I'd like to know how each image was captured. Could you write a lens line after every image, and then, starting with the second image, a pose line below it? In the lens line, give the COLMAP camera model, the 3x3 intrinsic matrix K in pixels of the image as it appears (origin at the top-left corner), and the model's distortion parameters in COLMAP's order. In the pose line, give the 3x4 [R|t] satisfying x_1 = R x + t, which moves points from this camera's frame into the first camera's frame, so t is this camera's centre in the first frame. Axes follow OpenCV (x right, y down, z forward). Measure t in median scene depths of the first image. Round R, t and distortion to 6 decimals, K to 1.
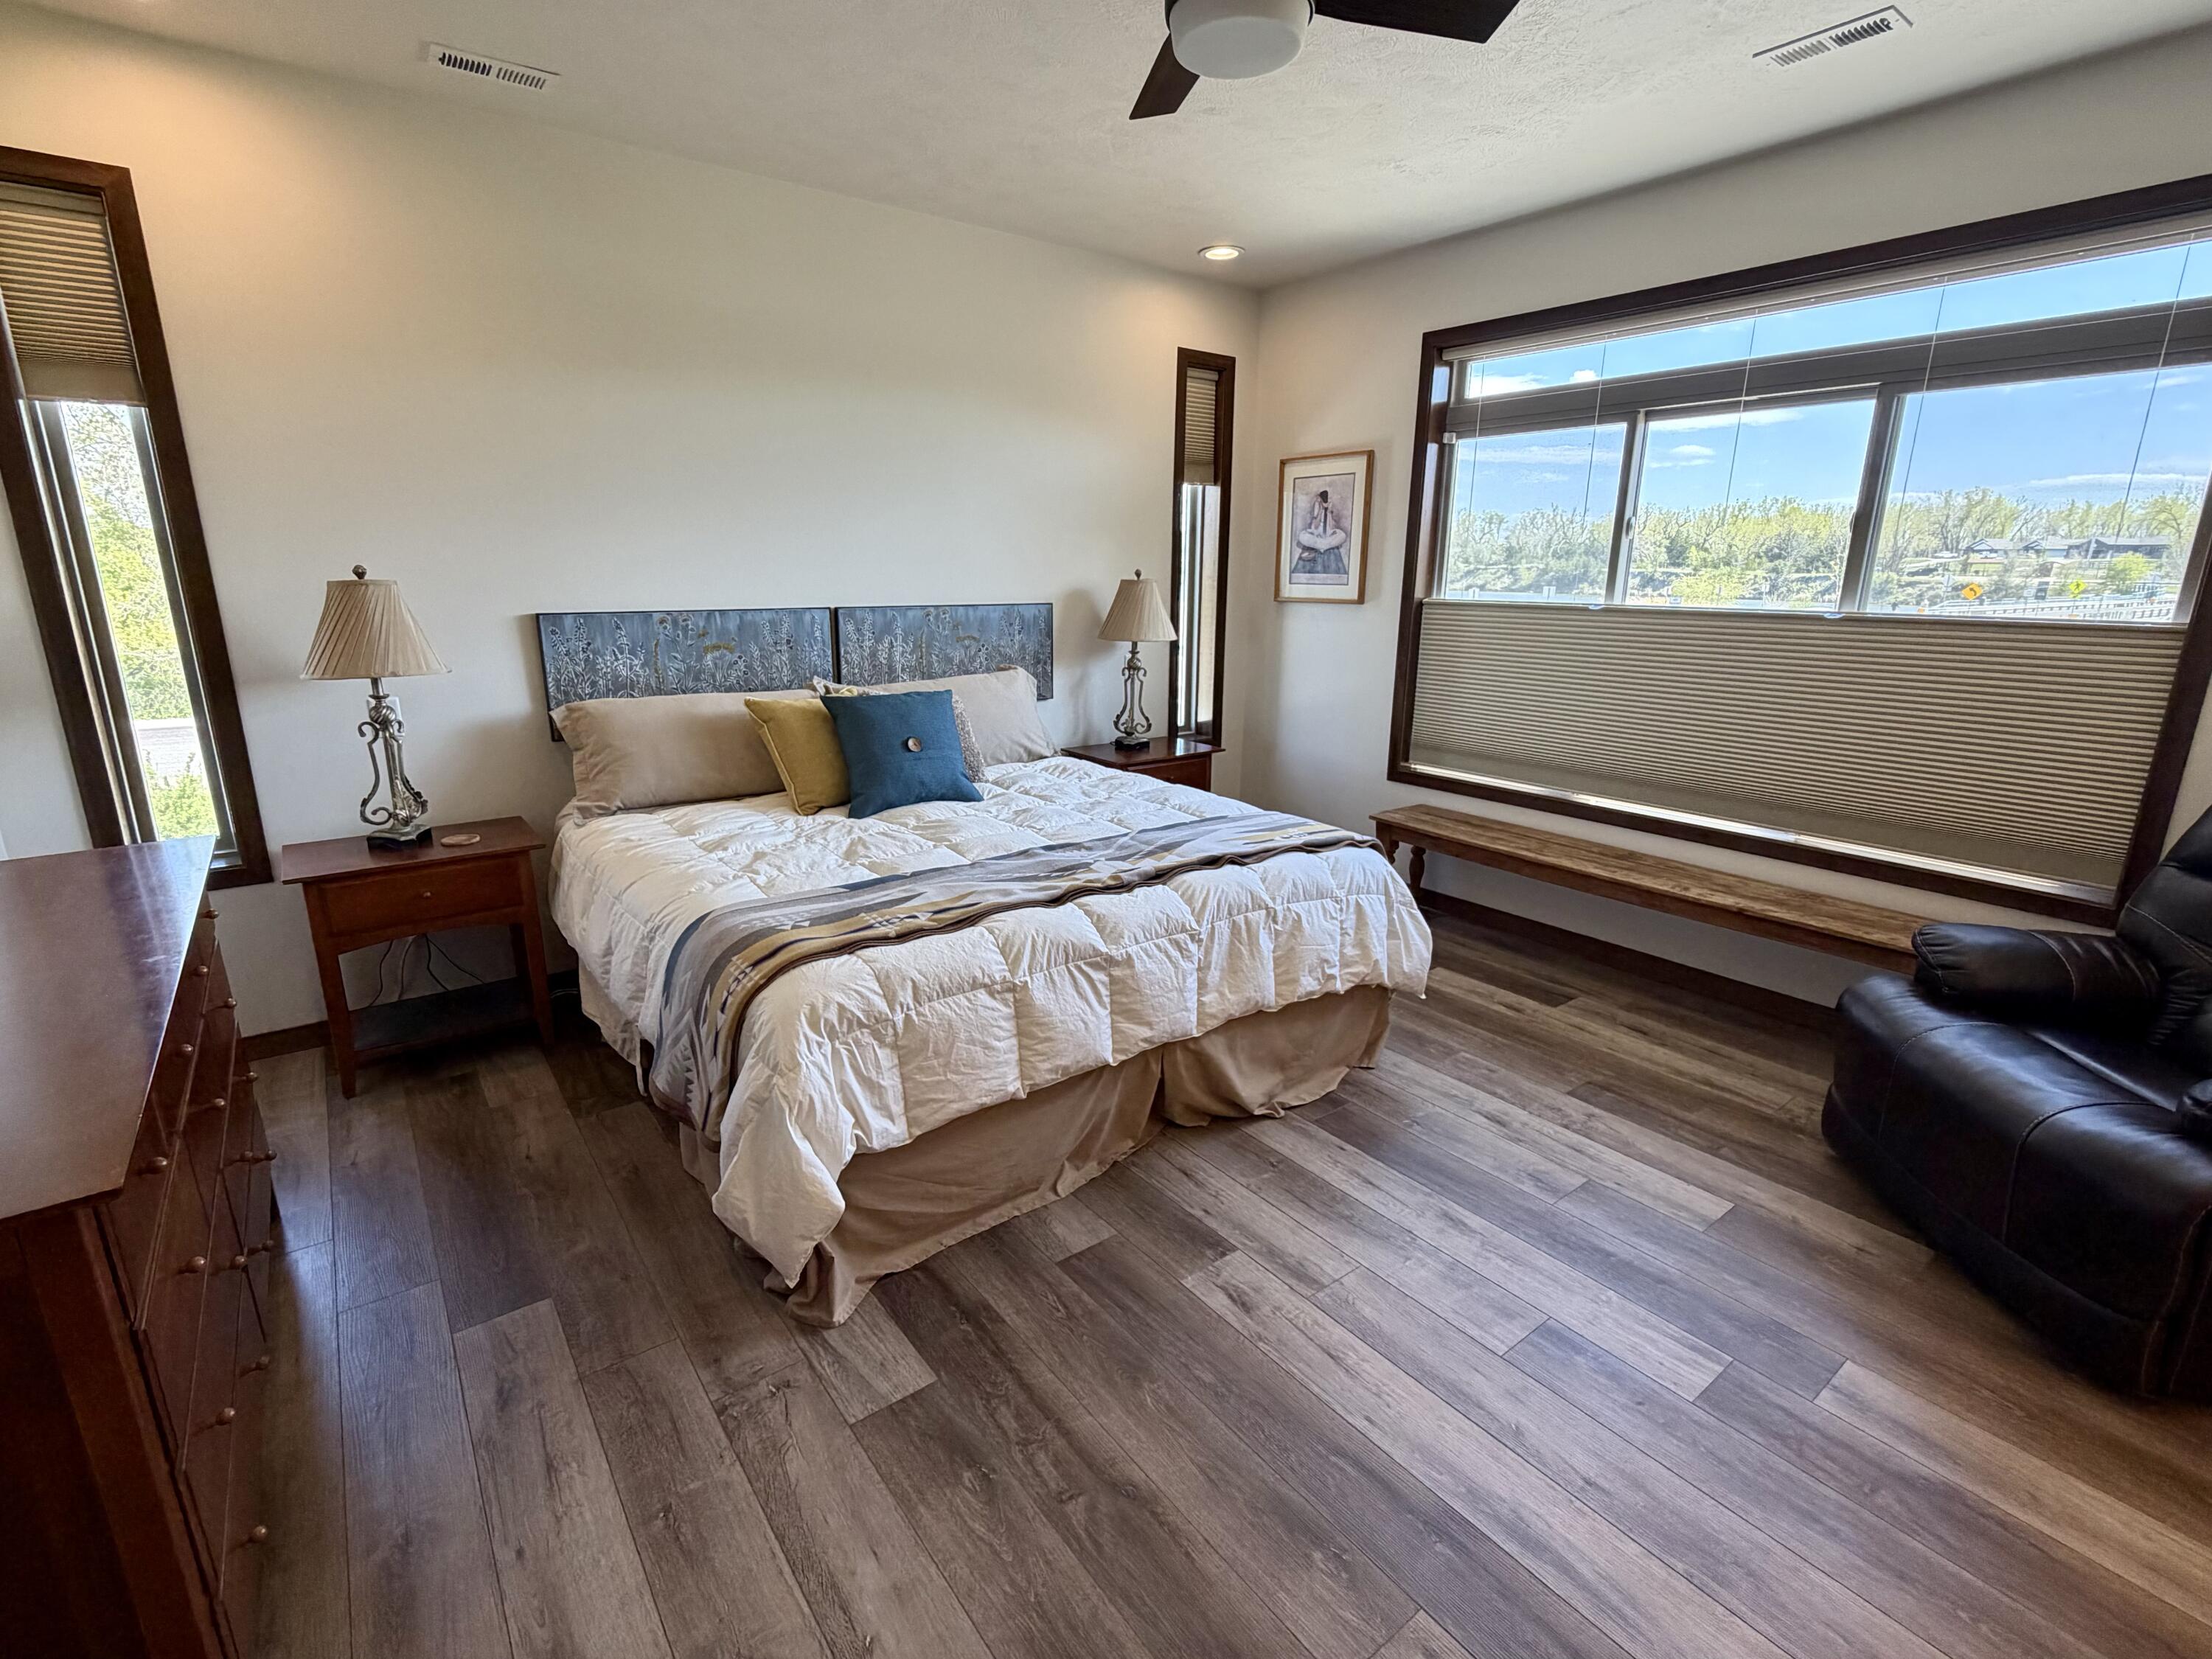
lens RADIAL K [[1019.0, 0, 1106.9], [0, 1019.0, 832.1], [0, 0, 1]] dist [-0.001153, -0.000394]
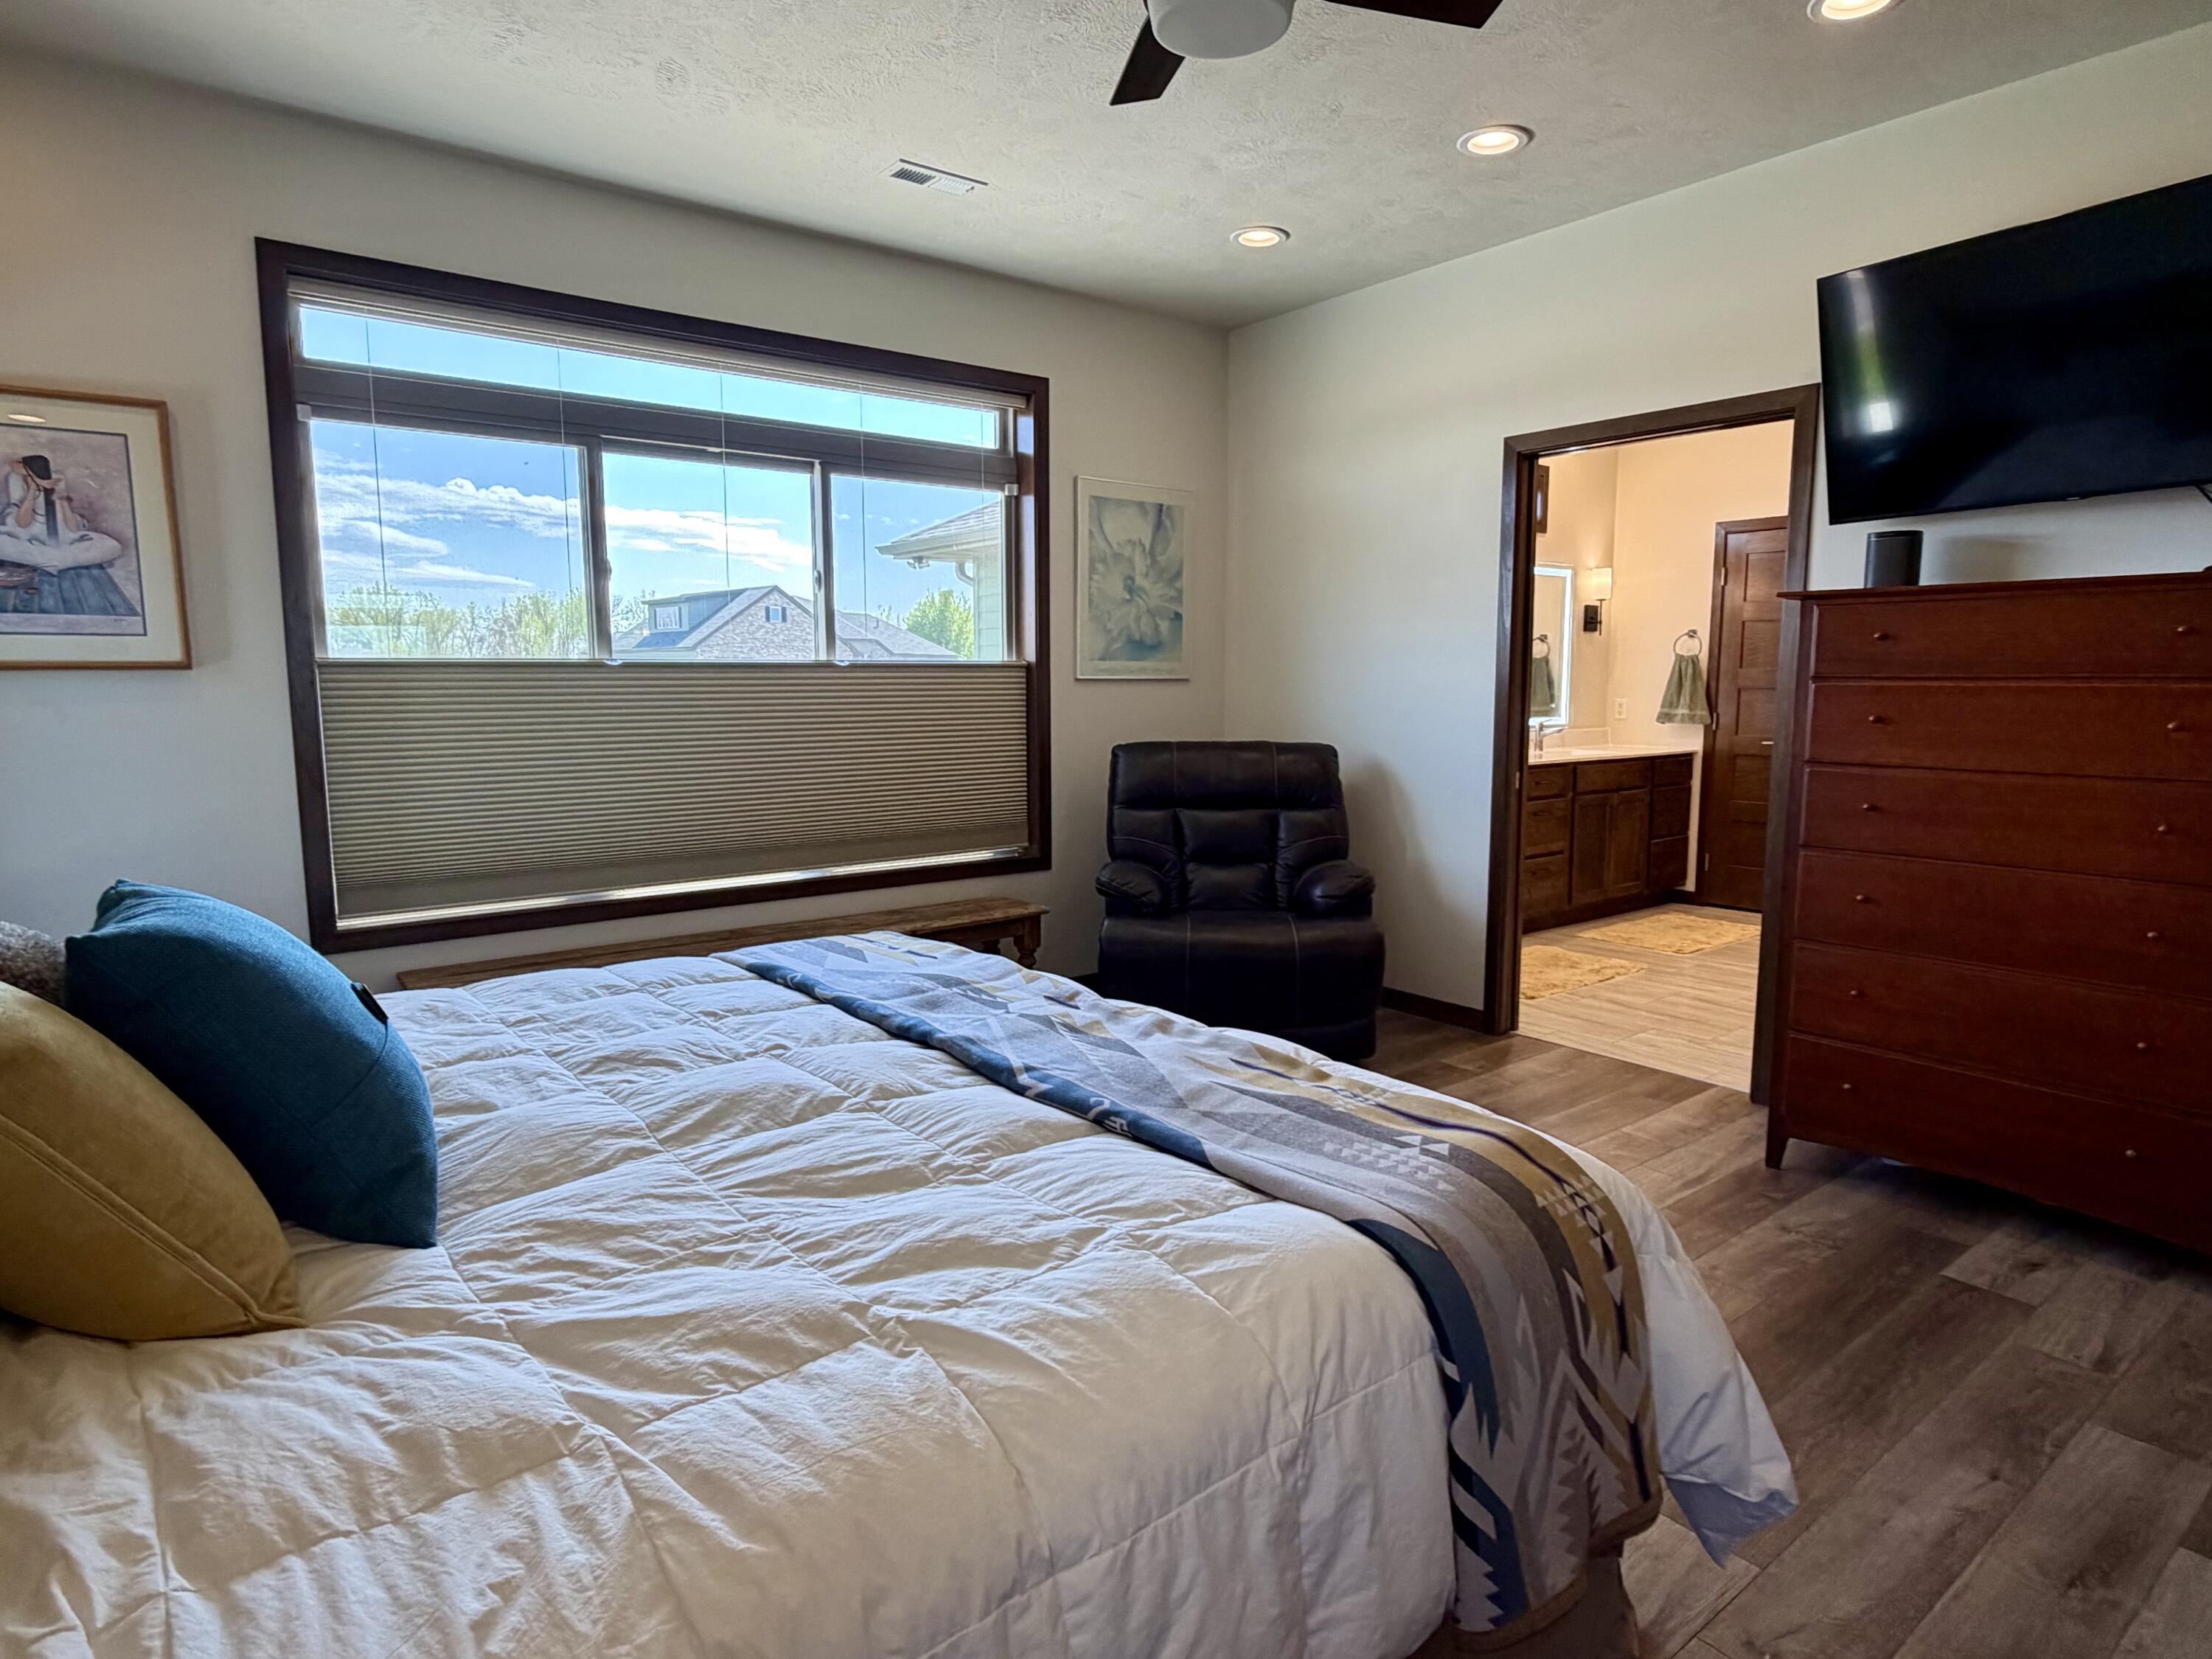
lens RADIAL K [[1247.0, 0, 1103.7], [0, 1247.0, 826.6], [0, 0, 1]] dist [0.001001, -0.000643]
pose [[-0.017354, -0.125795, 0.991904, -0.499493], [0.254666, 0.958779, 0.126050, -0.108301], [-0.966873, 0.254791, 0.015397, 0.576668]]
